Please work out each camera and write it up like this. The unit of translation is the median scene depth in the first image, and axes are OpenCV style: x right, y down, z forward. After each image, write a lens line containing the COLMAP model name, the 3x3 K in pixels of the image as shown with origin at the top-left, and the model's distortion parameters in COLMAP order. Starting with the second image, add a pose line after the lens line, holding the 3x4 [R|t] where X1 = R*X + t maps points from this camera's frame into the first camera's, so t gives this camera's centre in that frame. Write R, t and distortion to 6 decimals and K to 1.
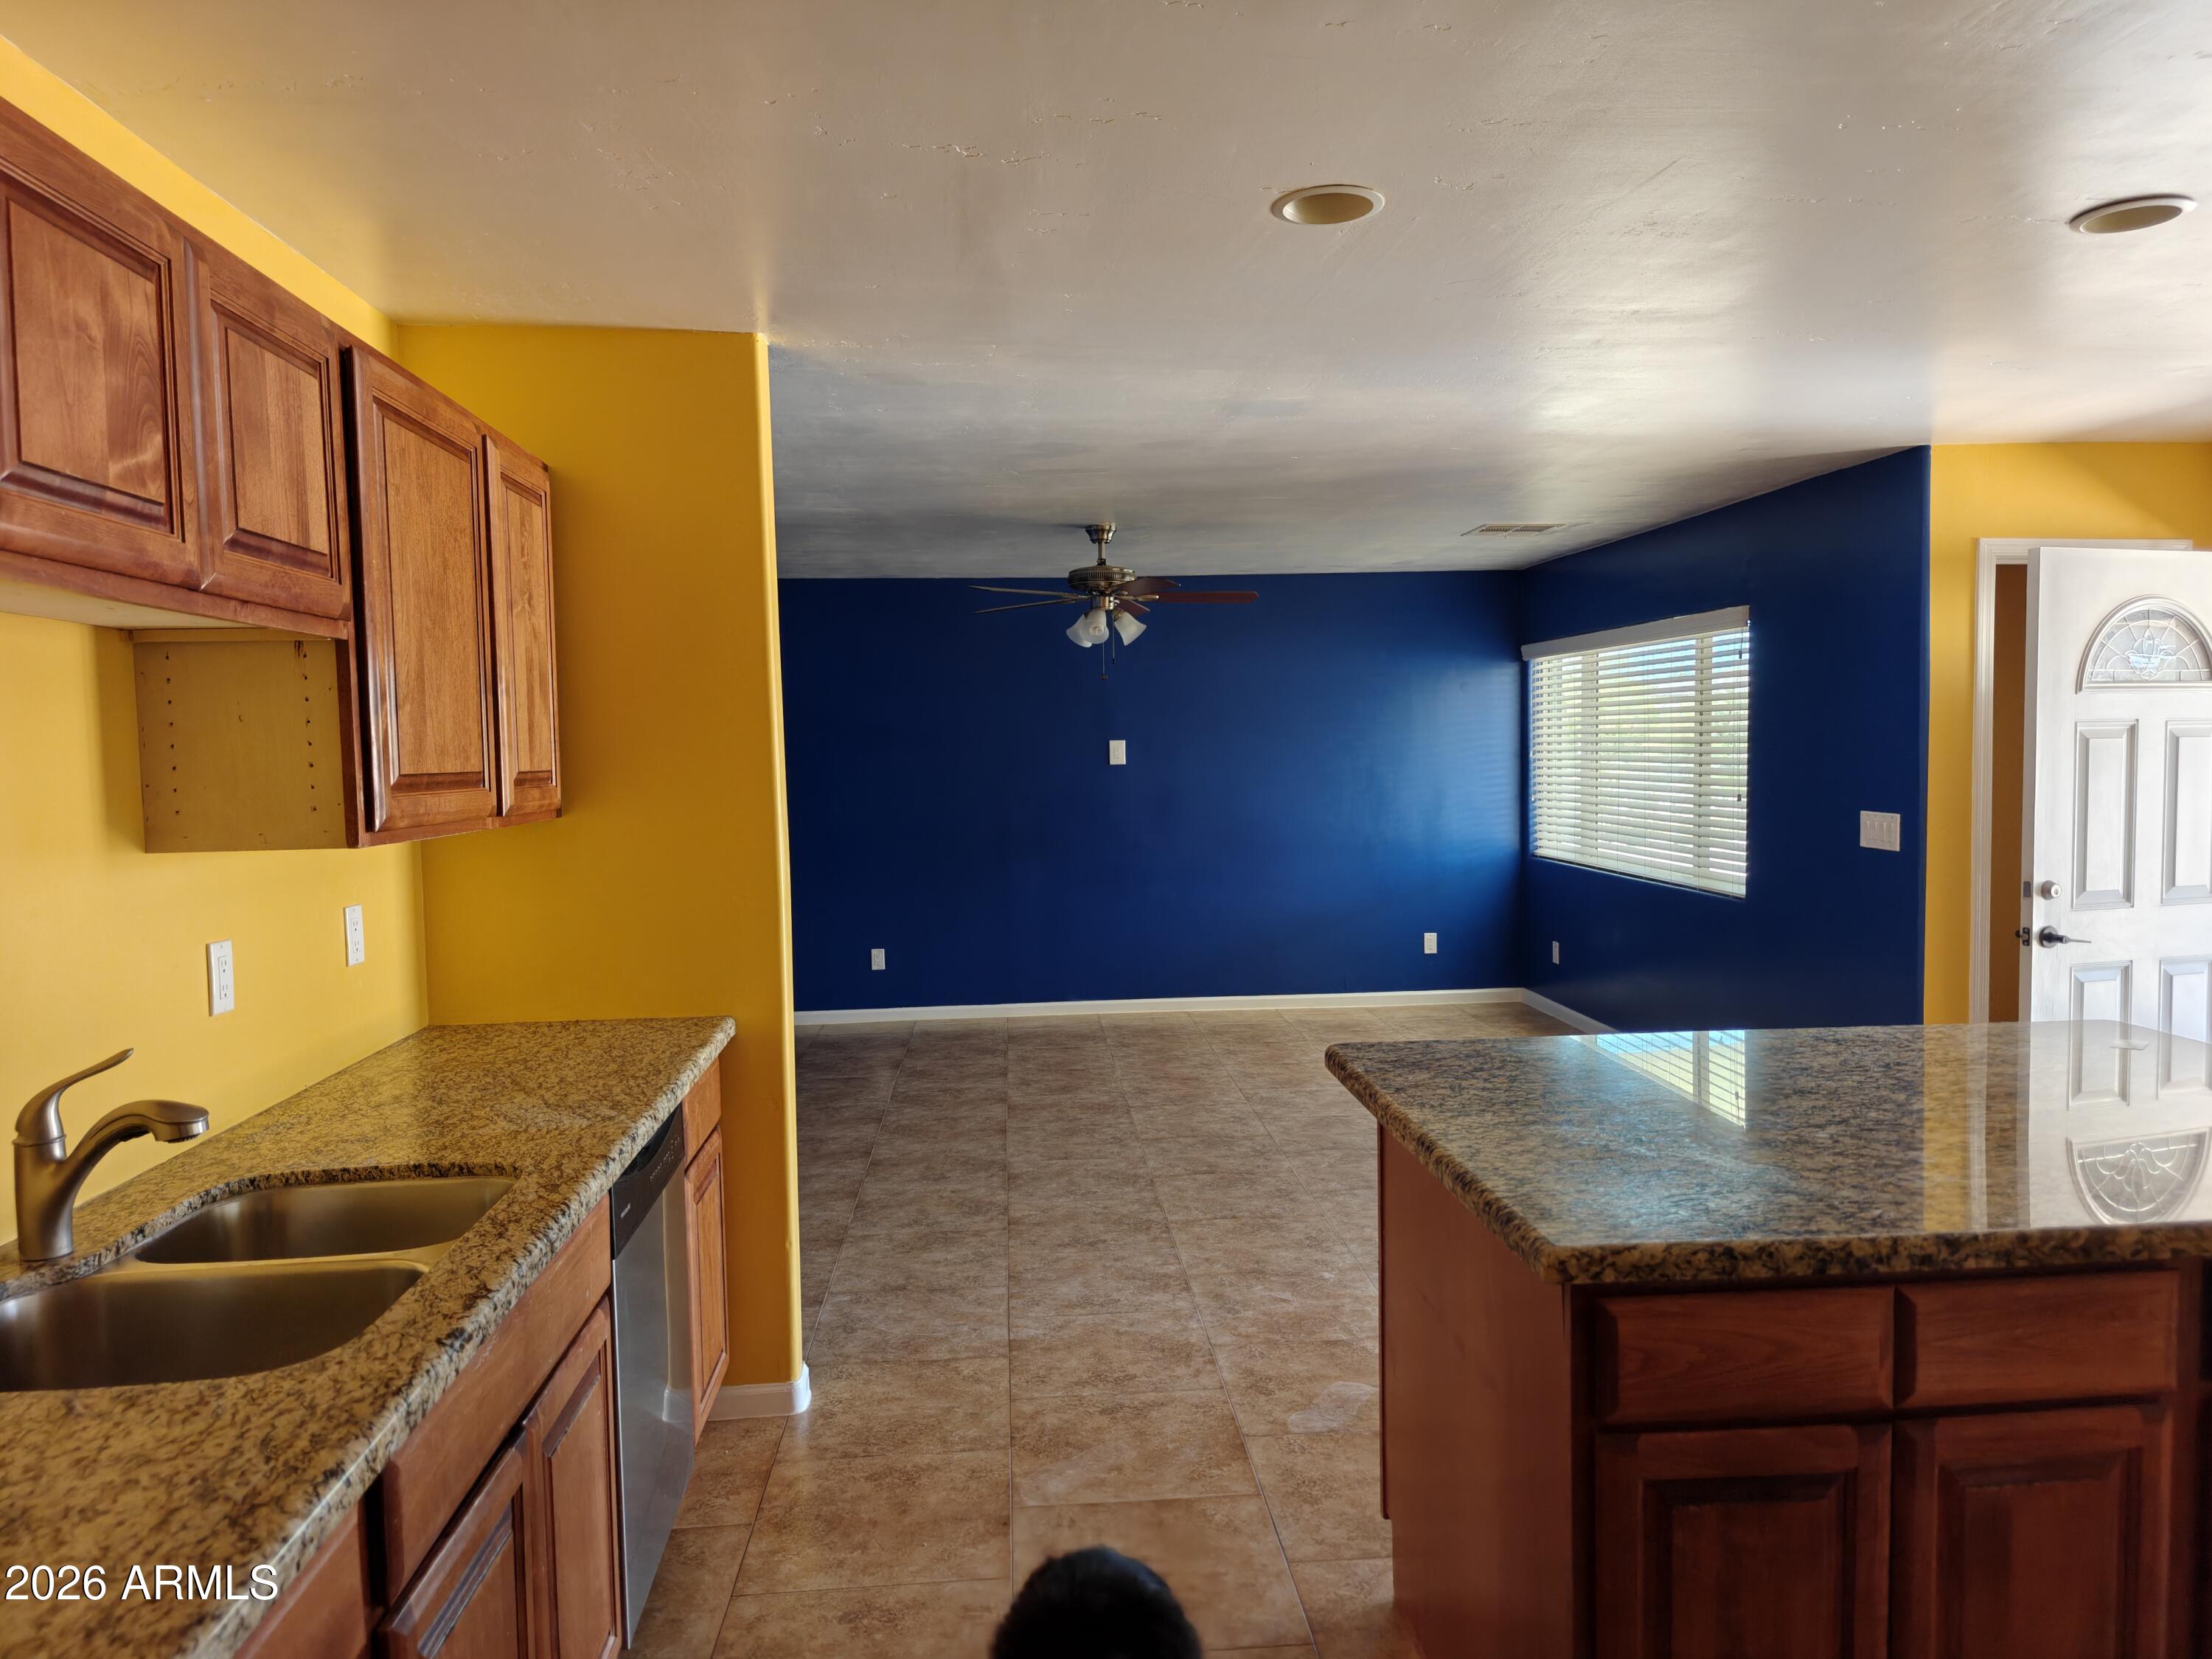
lens RADIAL K [[1410.2, 0, 1079.5], [0, 1410.2, 824.9], [0, 0, 1]] dist [0.045481, -0.062095]
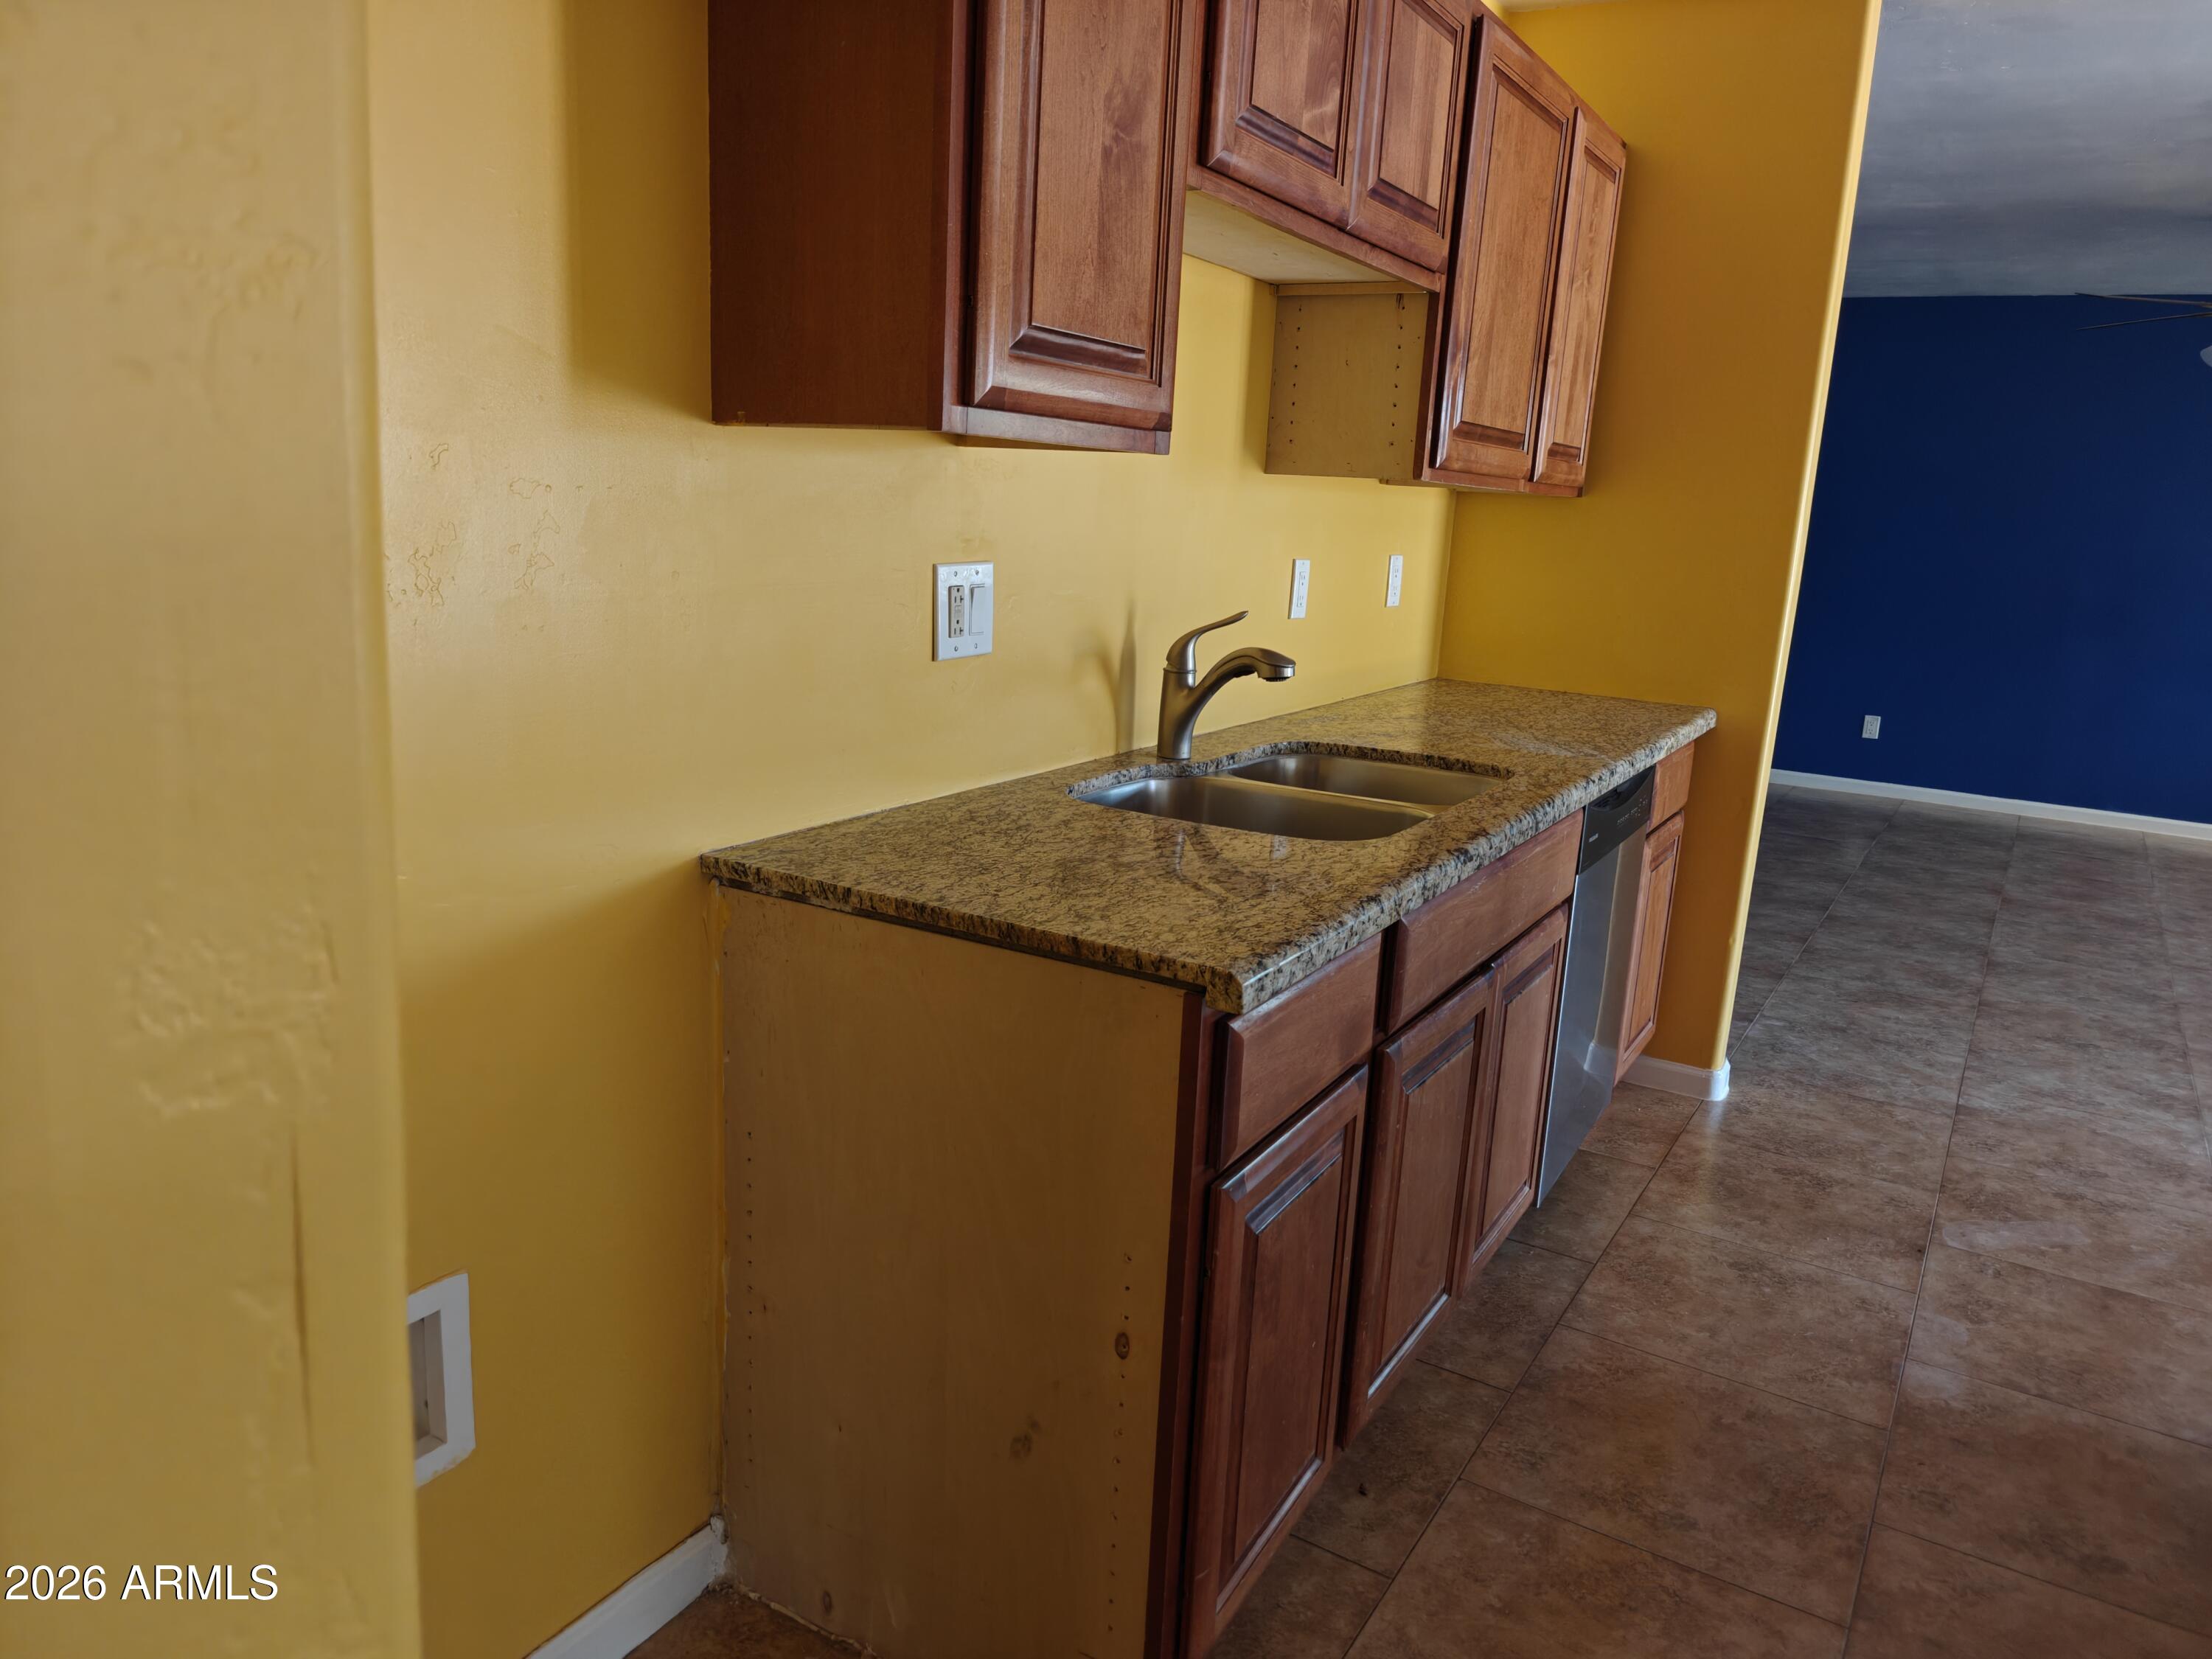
lens RADIAL K [[1490.7, 0, 1102.6], [0, 1490.7, 870.2], [0, 0, 1]] dist [0.048514, -0.070618]
pose [[0.811783, 0.185518, -0.553707, 0.015852], [-0.108882, 0.979652, 0.168600, 0.127712], [0.573719, -0.076578, 0.815465, -0.147554]]
